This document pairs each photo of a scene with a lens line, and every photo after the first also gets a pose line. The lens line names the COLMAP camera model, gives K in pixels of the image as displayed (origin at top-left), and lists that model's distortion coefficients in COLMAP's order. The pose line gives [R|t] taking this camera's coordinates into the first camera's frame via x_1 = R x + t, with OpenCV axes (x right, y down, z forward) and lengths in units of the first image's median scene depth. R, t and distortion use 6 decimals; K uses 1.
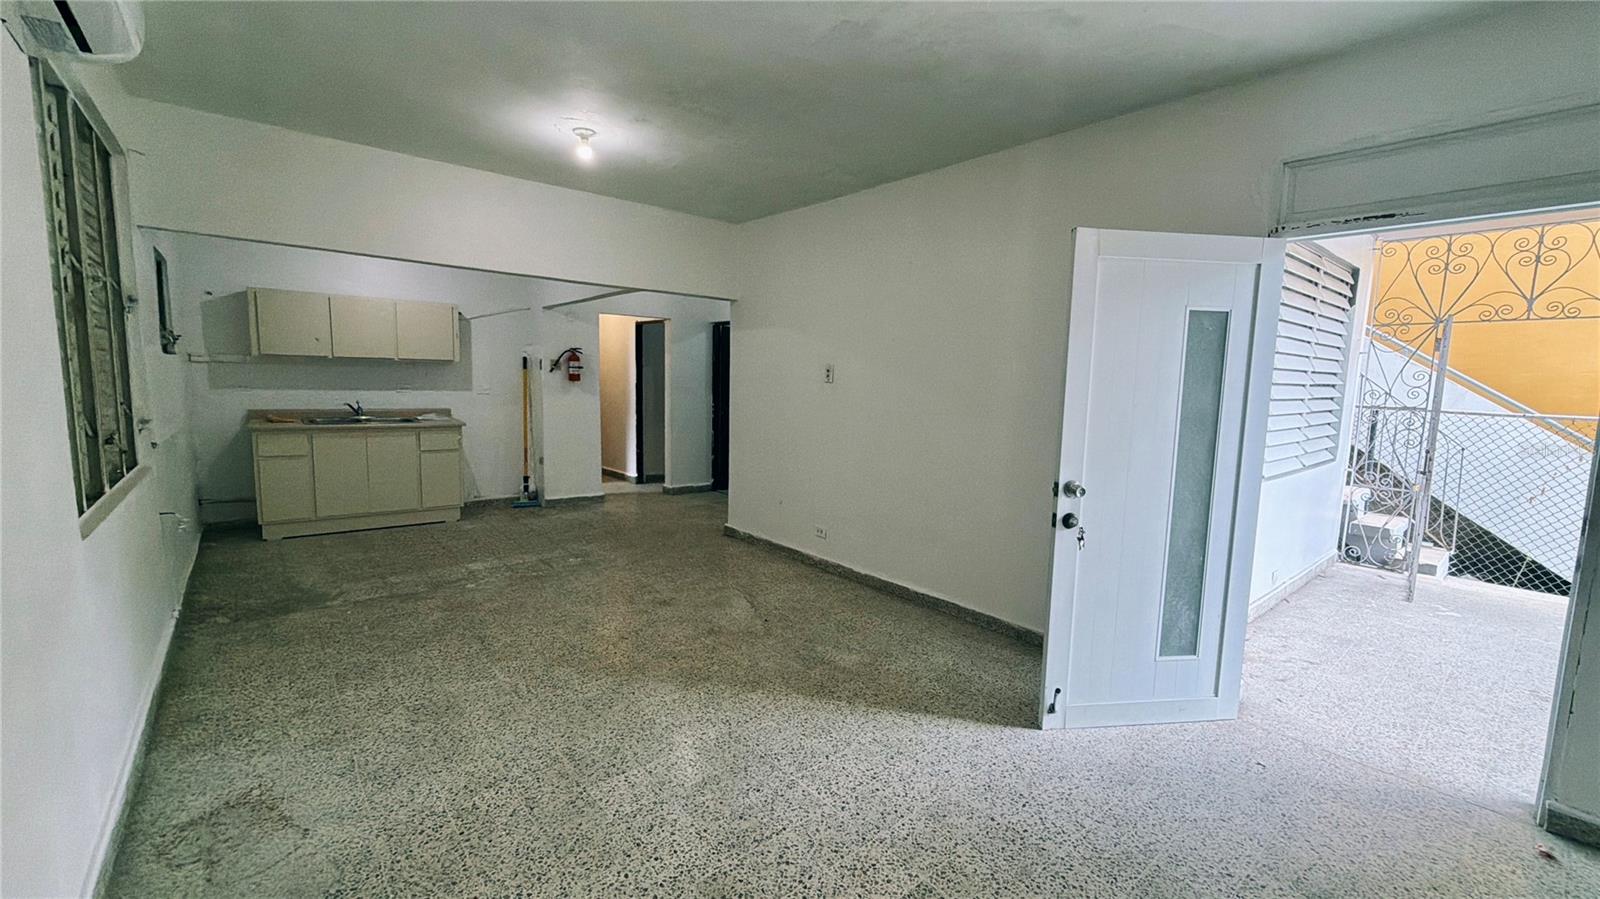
lens RADIAL K [[651.4, 0, 802.1], [0, 651.4, 452.8], [0, 0, 1]] dist [0.000086, 0.000028]
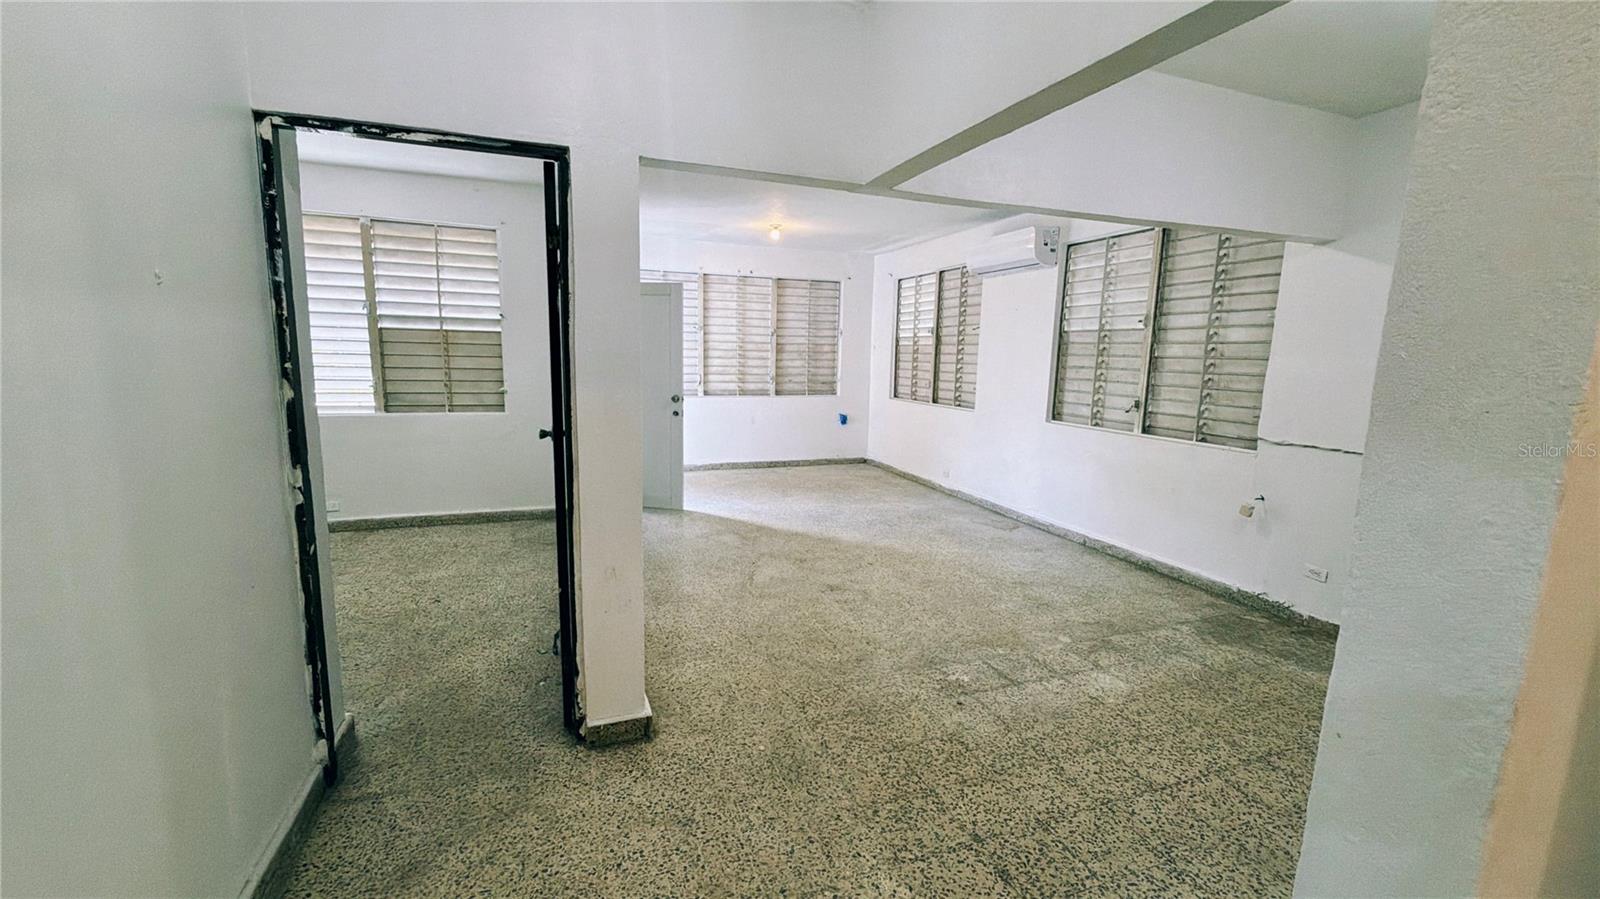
lens RADIAL K [[651.4, 0, 802.1], [0, 651.4, 452.8], [0, 0, 1]] dist [0.000086, 0.000028]
pose [[-0.941067, -0.097365, 0.323901, -0.455585], [-0.008173, 0.963935, 0.266013, -0.225535], [-0.338120, 0.247689, -0.907923, 1.815328]]
